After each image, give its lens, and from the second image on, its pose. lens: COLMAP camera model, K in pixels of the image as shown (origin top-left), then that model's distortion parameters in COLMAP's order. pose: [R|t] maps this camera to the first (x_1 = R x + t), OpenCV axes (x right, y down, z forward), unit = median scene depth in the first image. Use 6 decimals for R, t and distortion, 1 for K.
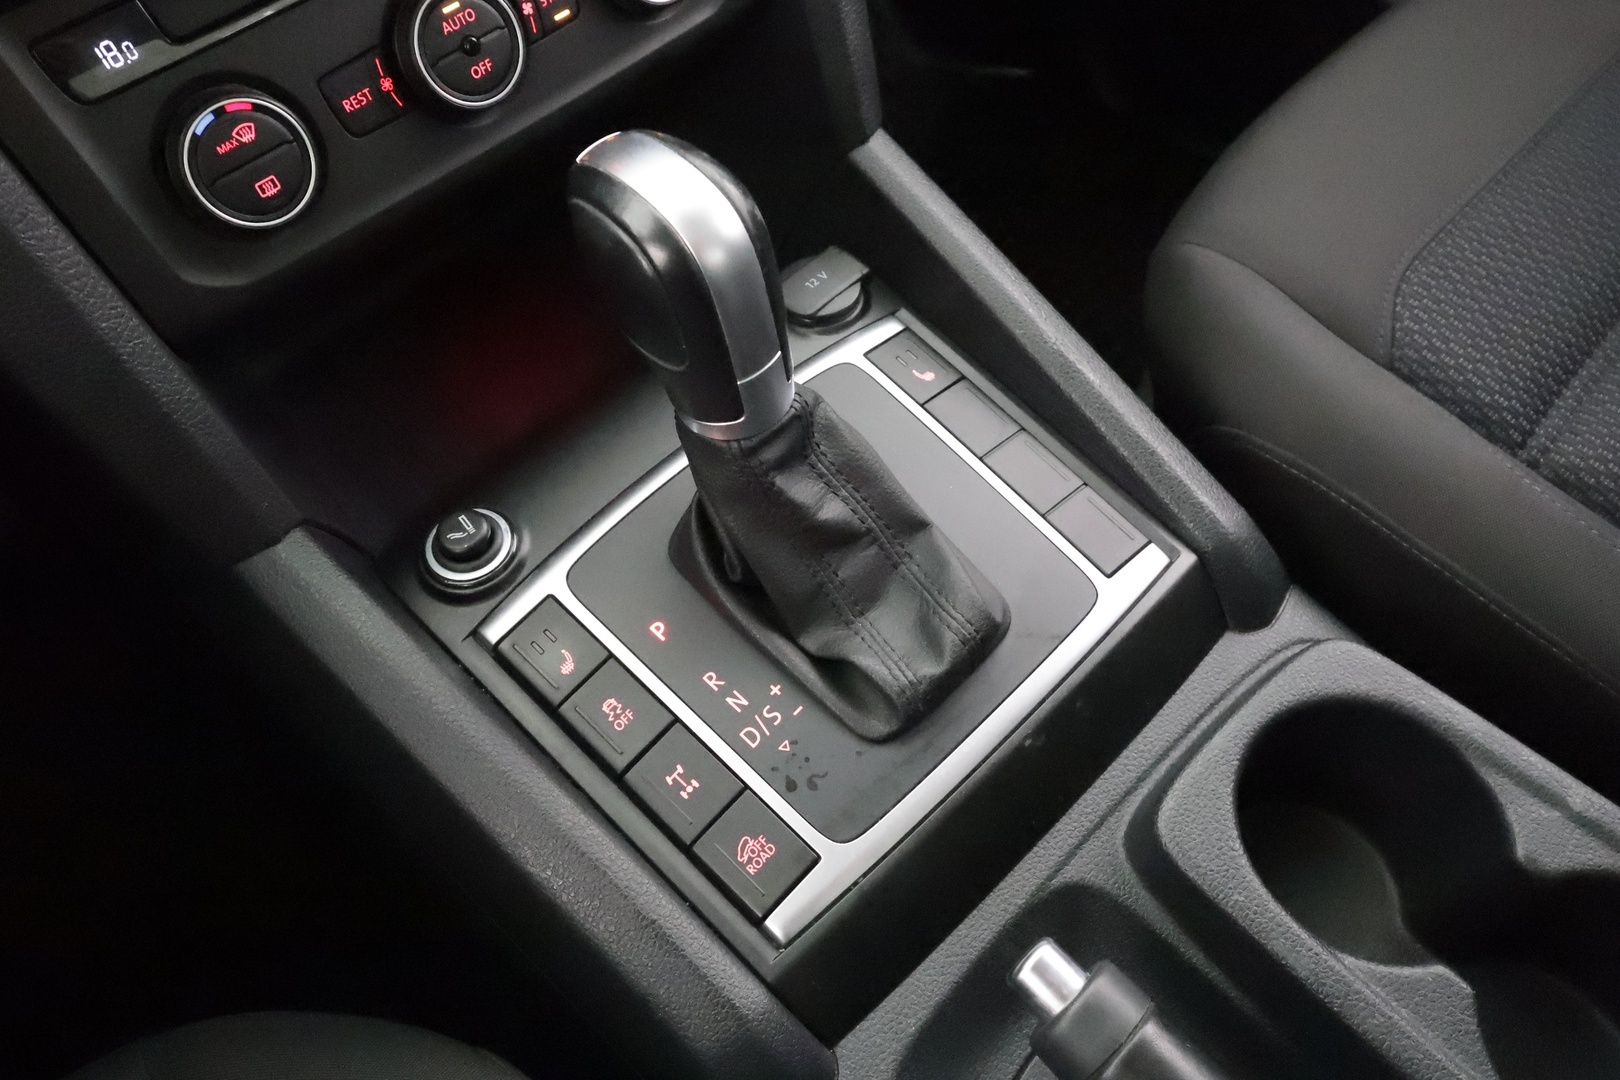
lens RADIAL K [[1133.5, 0, 802.3], [0, 1133.5, 548.5], [0, 0, 1]] dist [-0.007472, 0.004053]
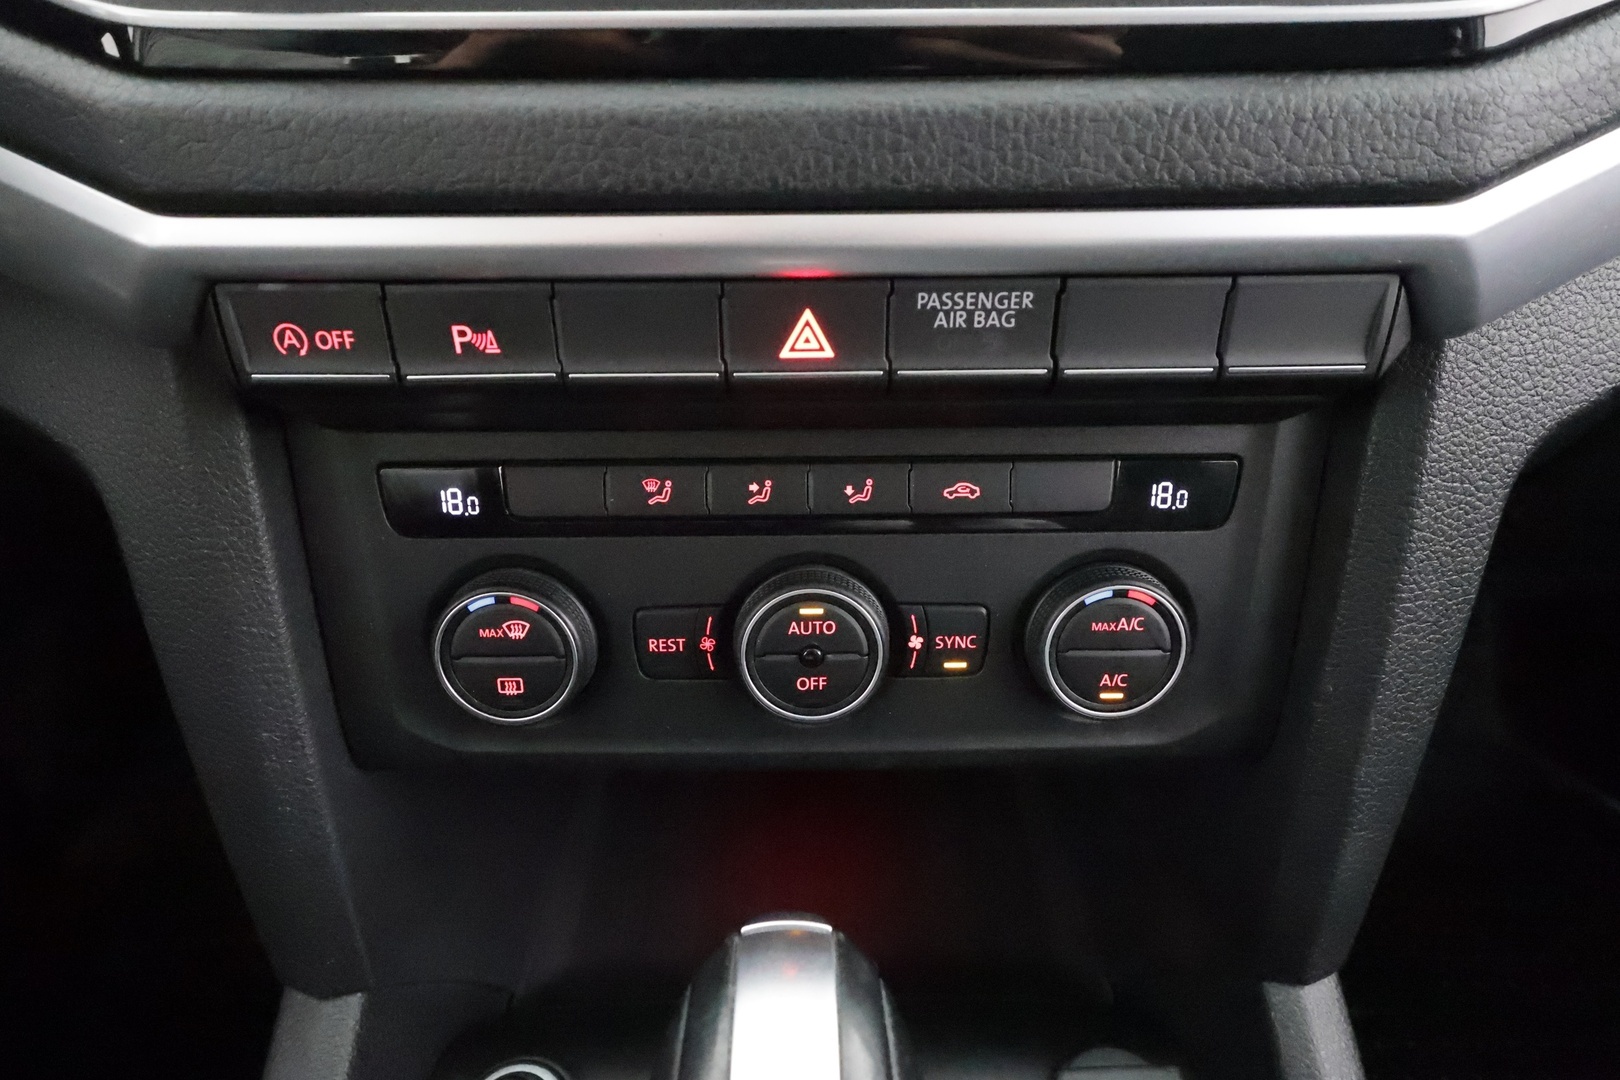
lens RADIAL K [[888.2, 0, 817.0], [0, 888.2, 539.0], [0, 0, 1]] dist [-0.017470, -0.000689]
pose [[0.722494, 0.457558, -0.518308, -0.003773], [-0.591229, 0.797511, -0.120106, -0.413877], [0.358400, 0.393214, 0.846718, 0.414871]]
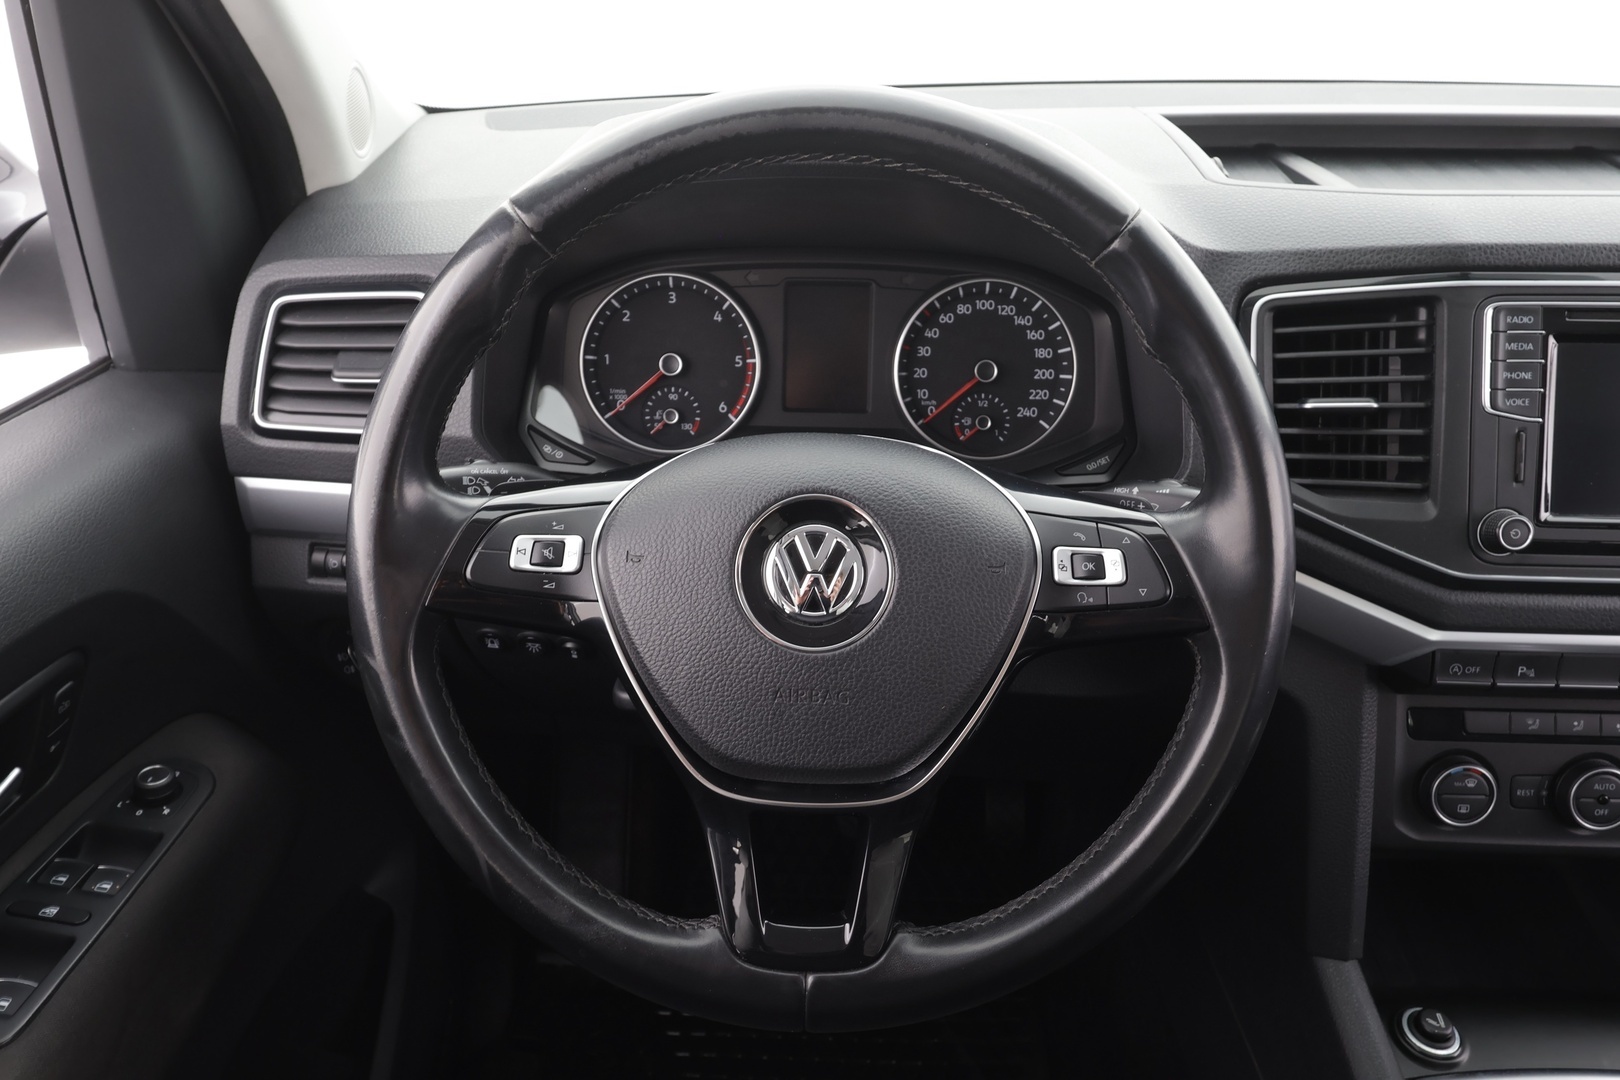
lens RADIAL K [[1117.6, 0, 809.2], [0, 1117.6, 539.6], [0, 0, 1]] dist [-0.002965, 0.006099]
pose [[0.693981, 0.404247, -0.595797, -0.262675], [-0.620143, 0.756032, -0.209373, 0.379229], [0.365803, 0.514781, 0.775364, -1.002622]]
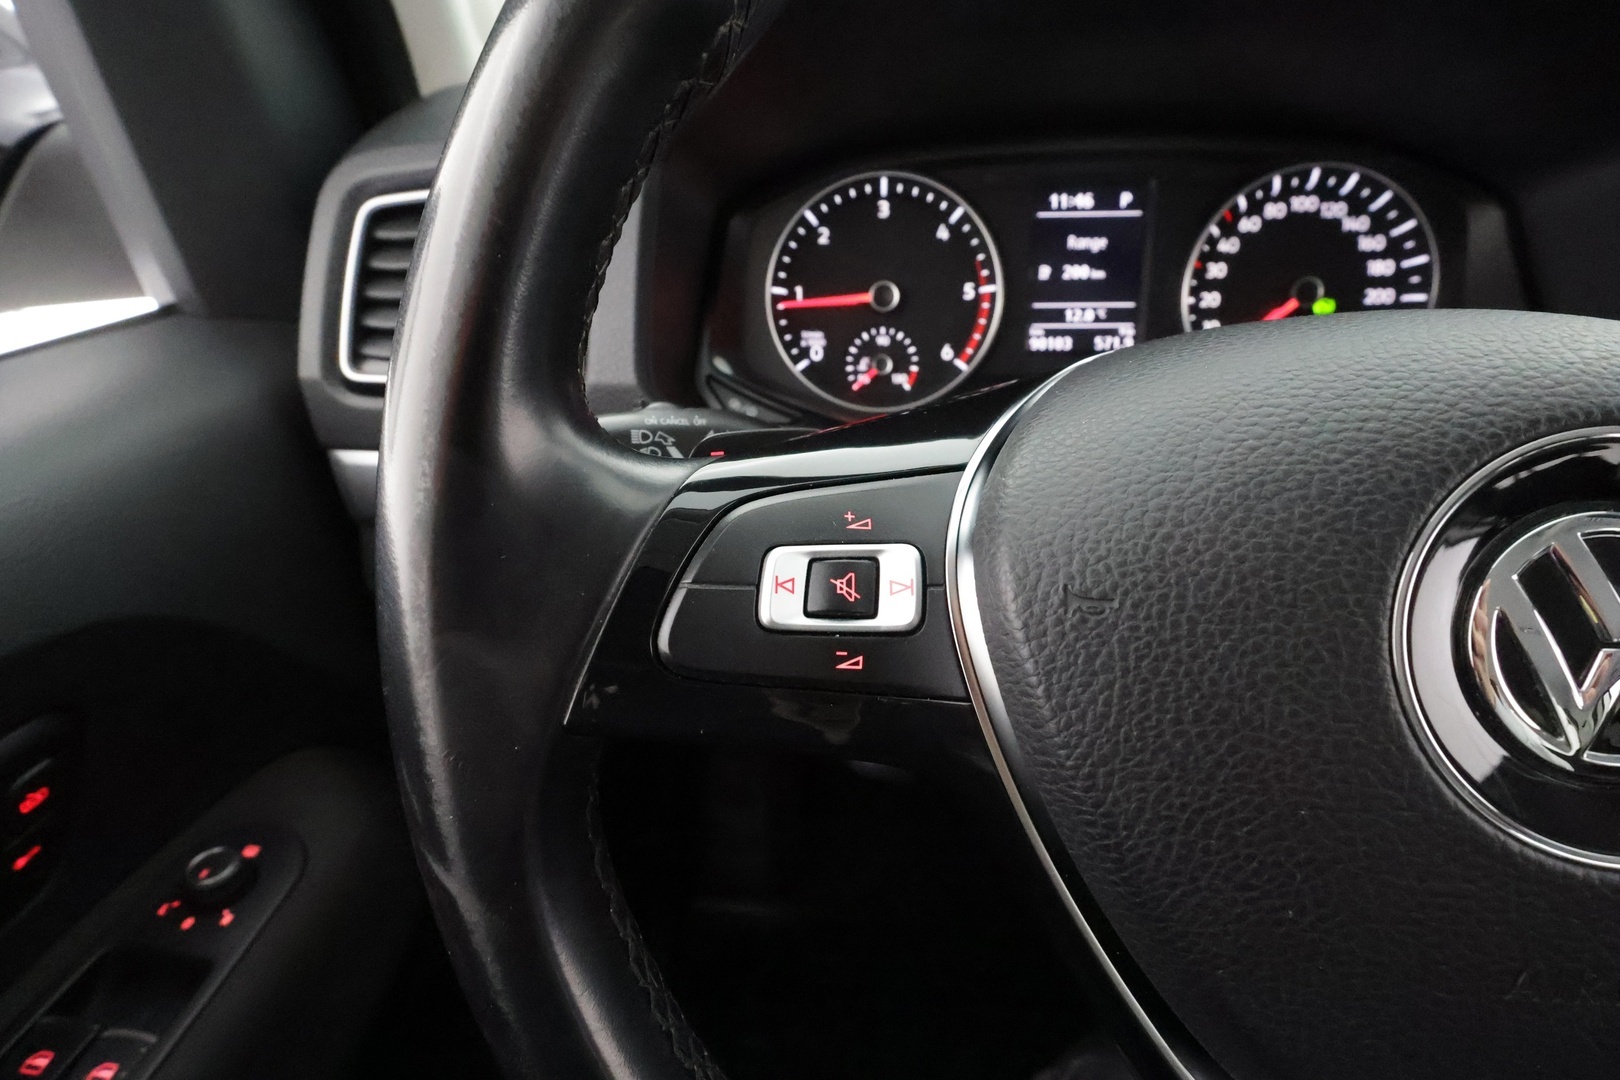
lens RADIAL K [[749.5, 0, 804.5], [0, 749.5, 533.5], [0, 0, 1]] dist [-0.004651, 0.001517]
pose [[0.670659, 0.417567, -0.613069, -1.018656], [-0.618187, 0.771423, -0.150836, 0.355762], [0.409952, 0.480151, 0.775496, -0.422068]]
